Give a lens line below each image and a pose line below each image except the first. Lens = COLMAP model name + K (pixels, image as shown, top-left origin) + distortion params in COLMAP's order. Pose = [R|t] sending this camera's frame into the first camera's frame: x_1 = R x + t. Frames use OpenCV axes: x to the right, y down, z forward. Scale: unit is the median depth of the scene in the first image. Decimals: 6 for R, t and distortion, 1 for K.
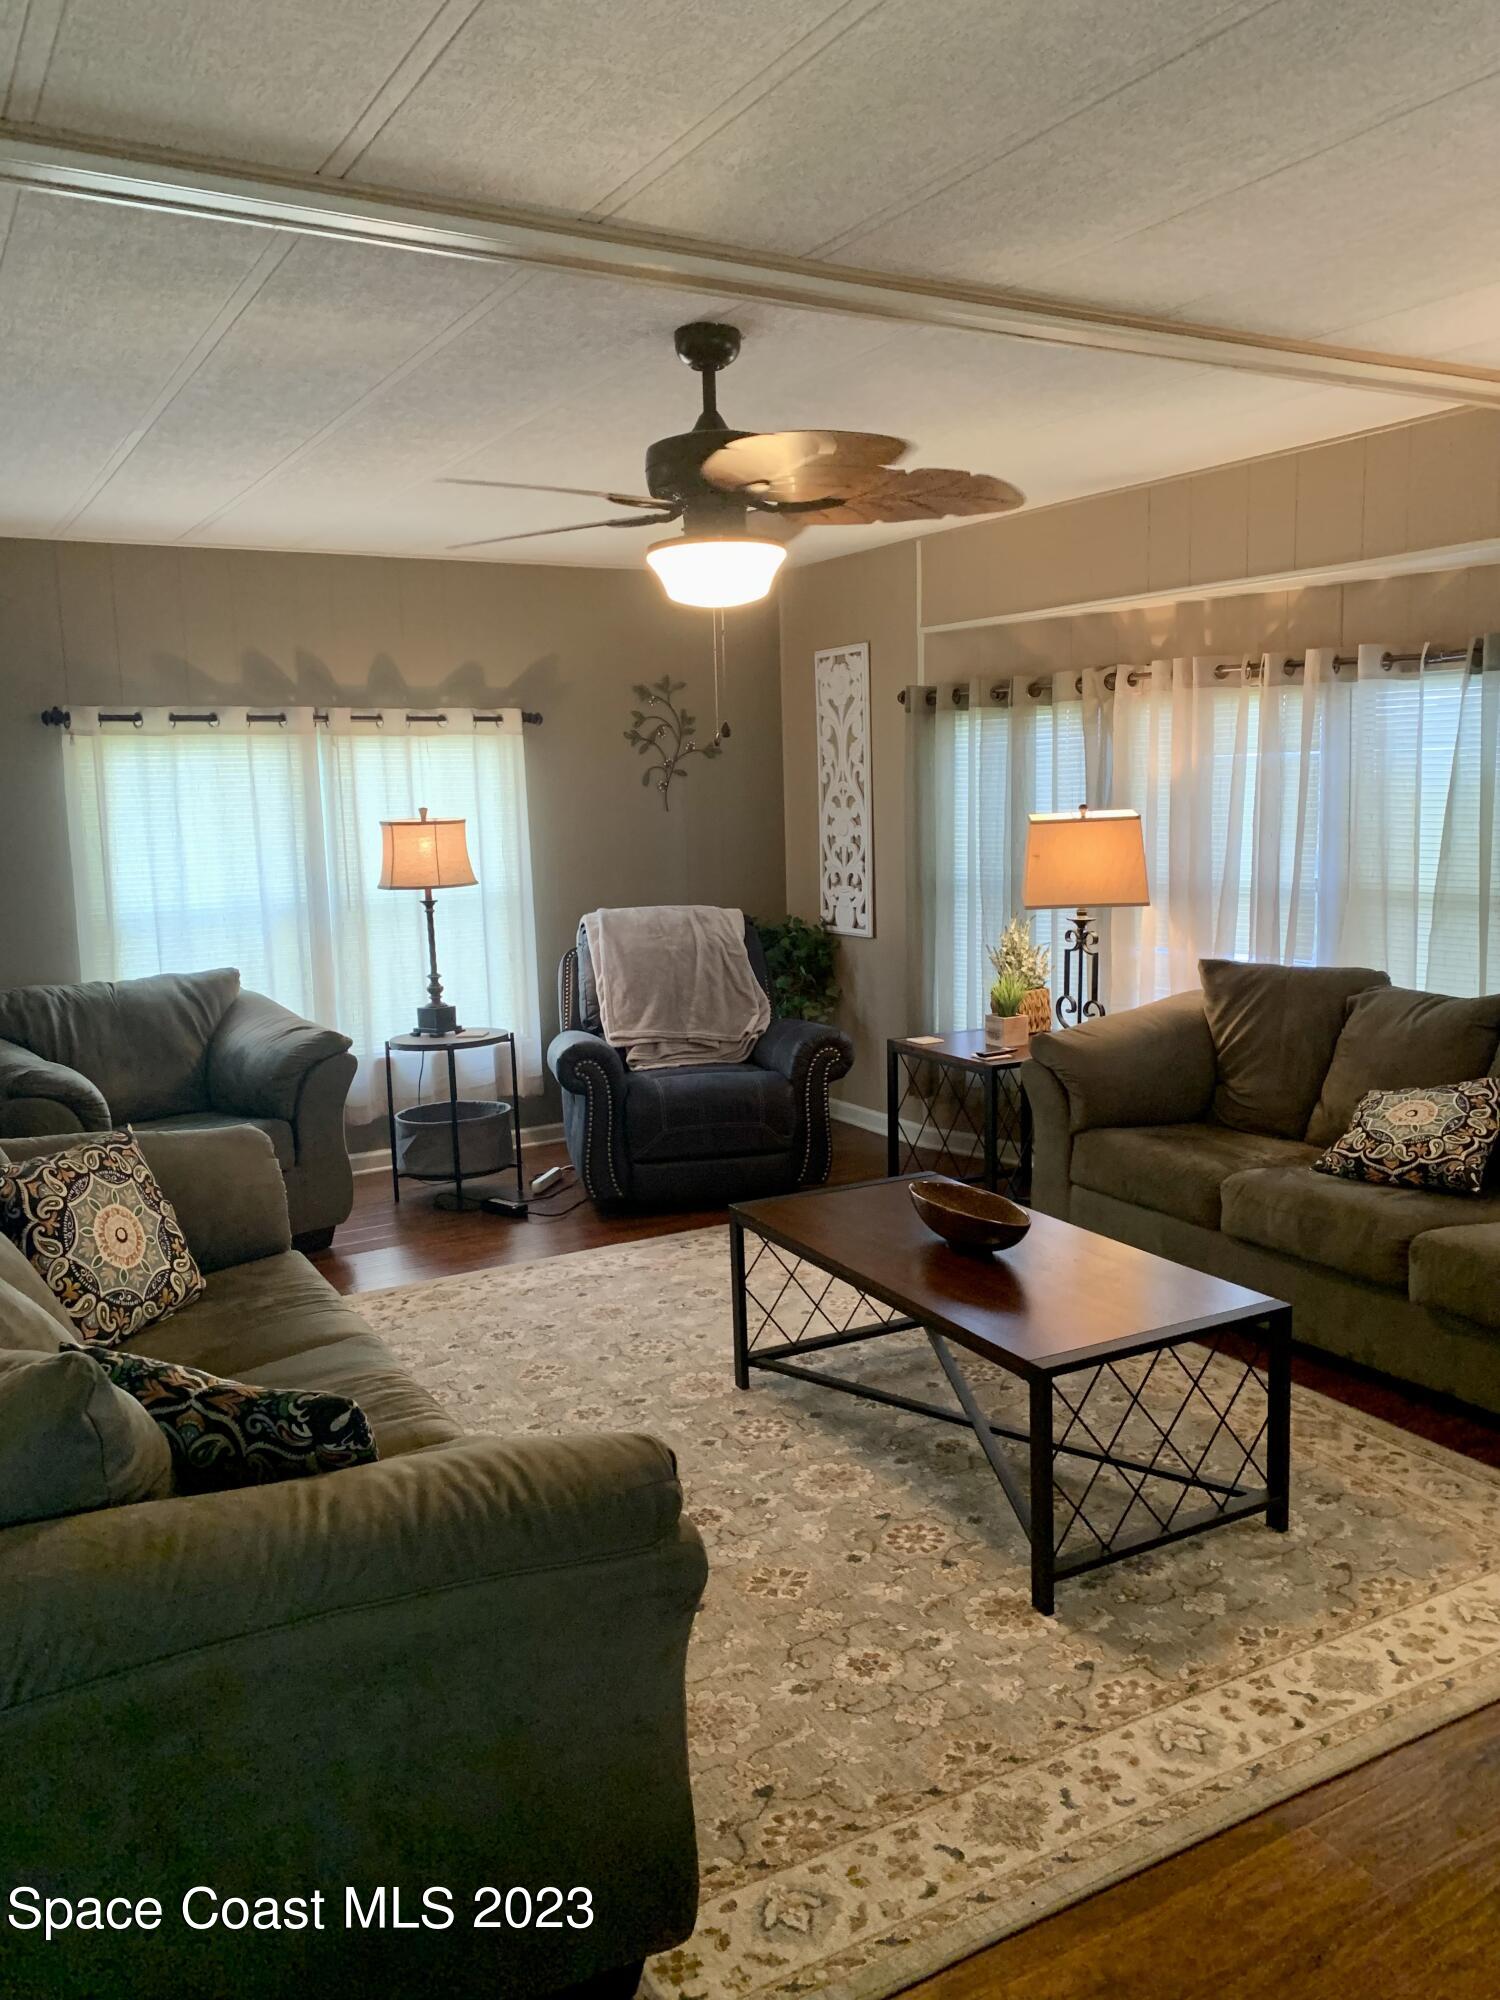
lens RADIAL K [[1518.3, 0, 769.7], [0, 1518.3, 983.7], [0, 0, 1]] dist [0.045504, -0.081812]
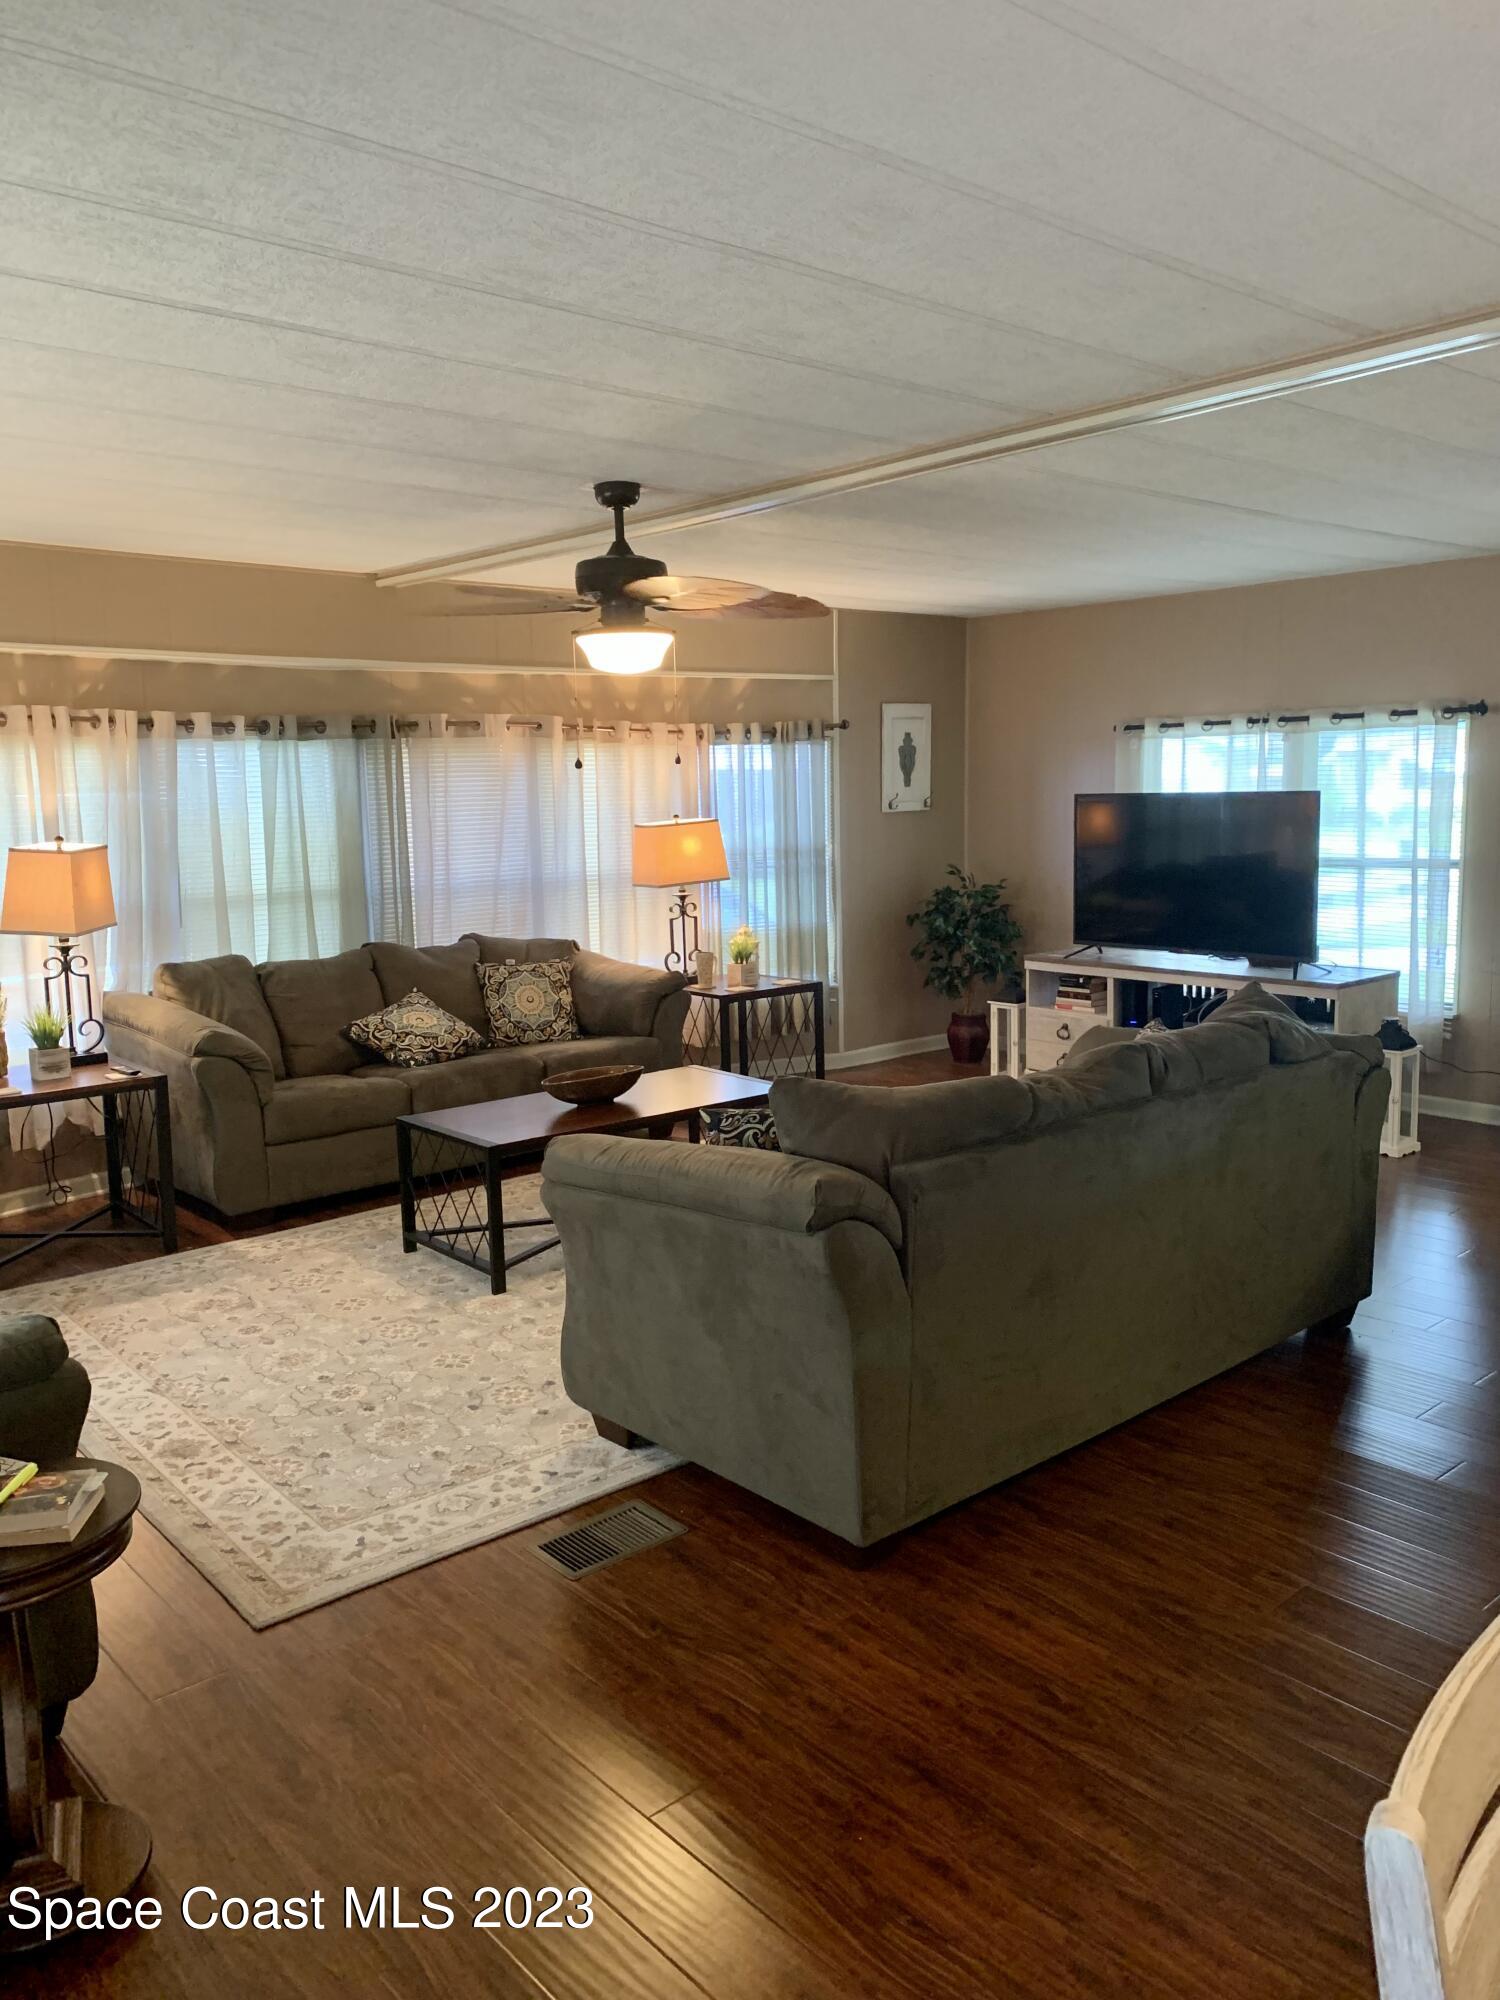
lens RADIAL K [[1518.3, 0, 759.3], [0, 1518.3, 989.4], [0, 0, 1]] dist [0.045504, -0.081812]
pose [[-0.201255, -0.103211, 0.974086, -0.823426], [0.151693, 0.979153, 0.135089, -0.073746], [-0.967722, 0.174949, -0.181403, 0.650838]]
